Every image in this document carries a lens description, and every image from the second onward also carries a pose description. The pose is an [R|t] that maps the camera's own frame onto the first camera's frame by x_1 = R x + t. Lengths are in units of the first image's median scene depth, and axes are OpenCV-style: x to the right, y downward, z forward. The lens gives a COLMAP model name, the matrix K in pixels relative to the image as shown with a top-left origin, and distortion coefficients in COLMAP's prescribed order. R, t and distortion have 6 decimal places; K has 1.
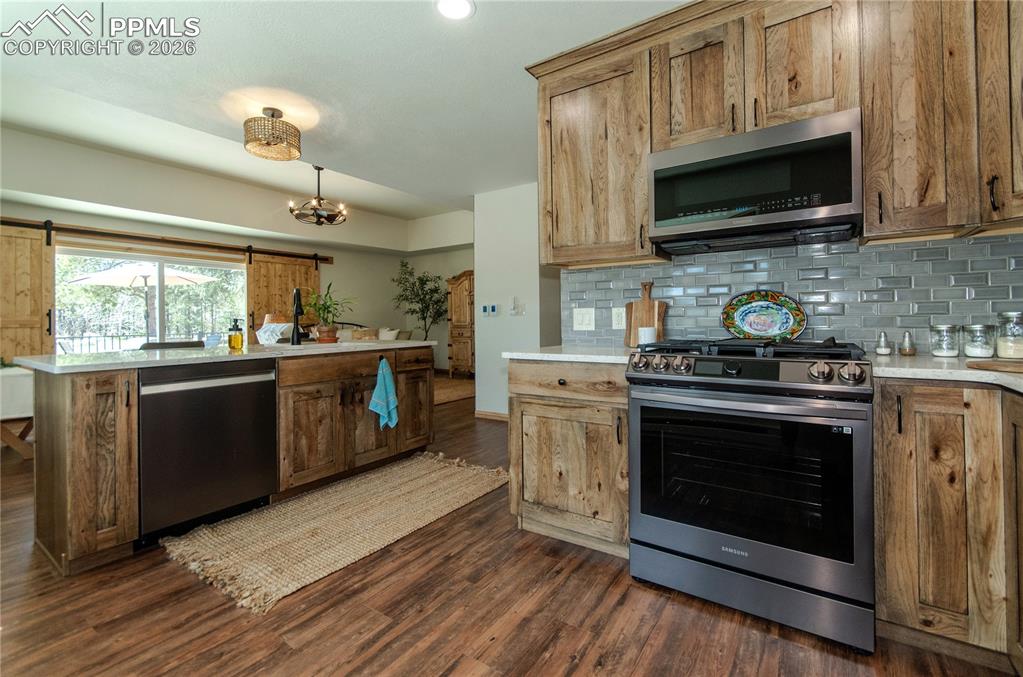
lens RADIAL K [[448.0, 0, 520.4], [0, 448.0, 316.3], [0, 0, 1]] dist [0.004402, -0.004312]
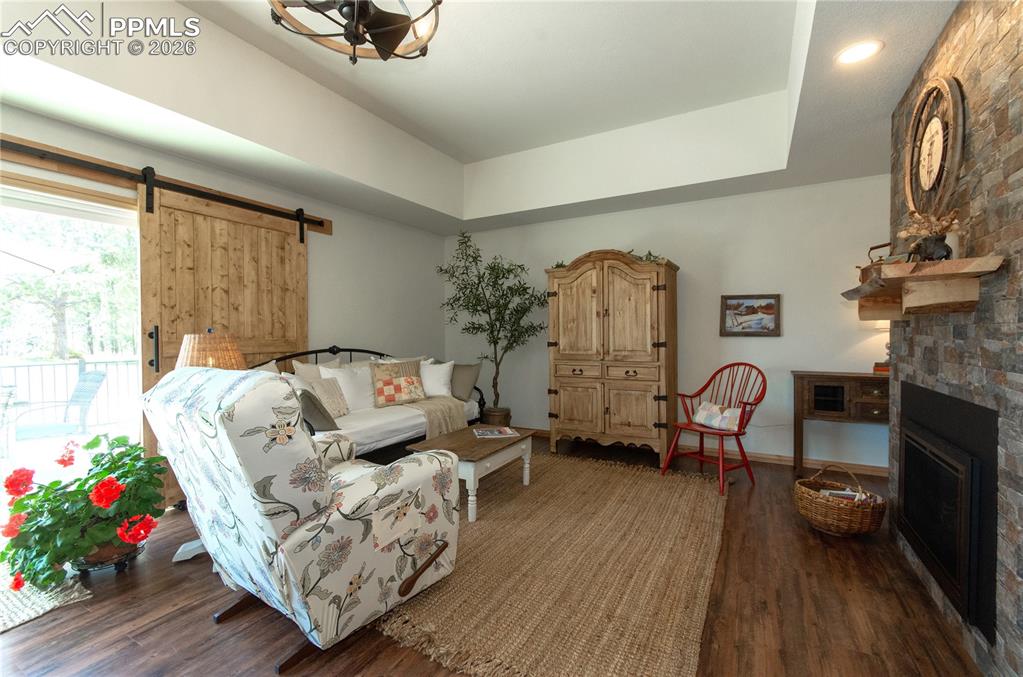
lens RADIAL K [[448.0, 0, 506.9], [0, 448.0, 332.6], [0, 0, 1]] dist [0.004402, -0.004312]
pose [[0.997212, 0.006599, 0.074332, -0.422754], [-0.006819, 0.999973, 0.002707, -0.012004], [-0.074312, -0.003207, 0.997230, 0.782905]]
